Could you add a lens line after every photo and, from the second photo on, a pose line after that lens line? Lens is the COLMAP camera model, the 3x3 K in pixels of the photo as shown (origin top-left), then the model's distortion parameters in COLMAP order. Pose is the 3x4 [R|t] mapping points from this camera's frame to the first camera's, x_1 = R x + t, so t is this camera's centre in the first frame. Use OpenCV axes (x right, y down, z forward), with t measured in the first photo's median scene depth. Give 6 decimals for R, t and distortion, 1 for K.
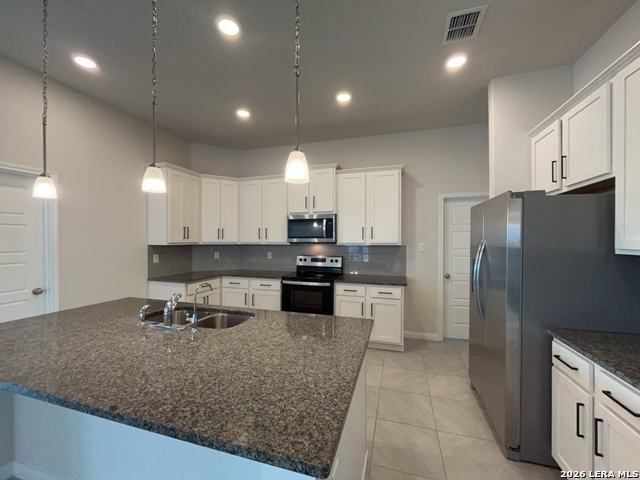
lens RADIAL K [[260.5, 0, 321.8], [0, 260.5, 242.2], [0, 0, 1]] dist [-0.003165, -0.000578]
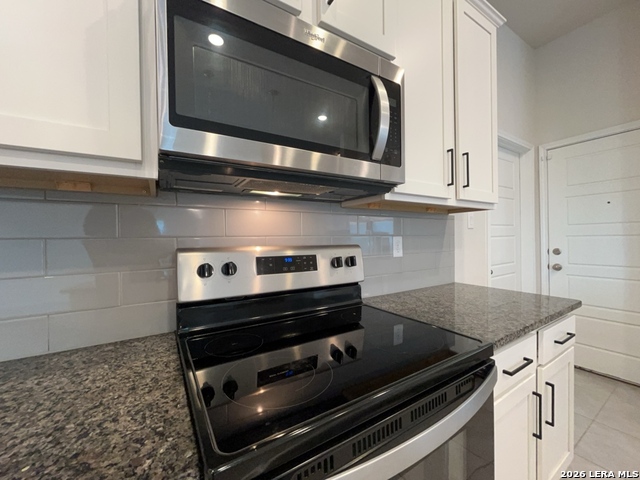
lens RADIAL K [[260.5, 0, 321.5], [0, 260.5, 240.1], [0, 0, 1]] dist [-0.003165, -0.000578]
pose [[0.638975, -0.015952, 0.769062, -0.190877], [0.017702, 0.999825, 0.006031, 0.048213], [-0.769024, 0.009761, 0.639146, 0.868956]]
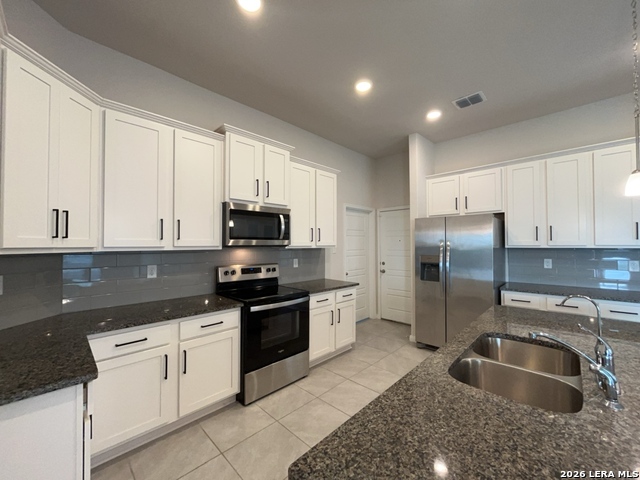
lens RADIAL K [[260.5, 0, 320.2], [0, 260.5, 241.8], [0, 0, 1]] dist [-0.003165, -0.000578]
pose [[0.453428, 0.005517, 0.891276, -0.594351], [0.003937, 0.999959, -0.008192, -0.003762], [-0.891284, 0.007224, 0.453388, 0.540445]]
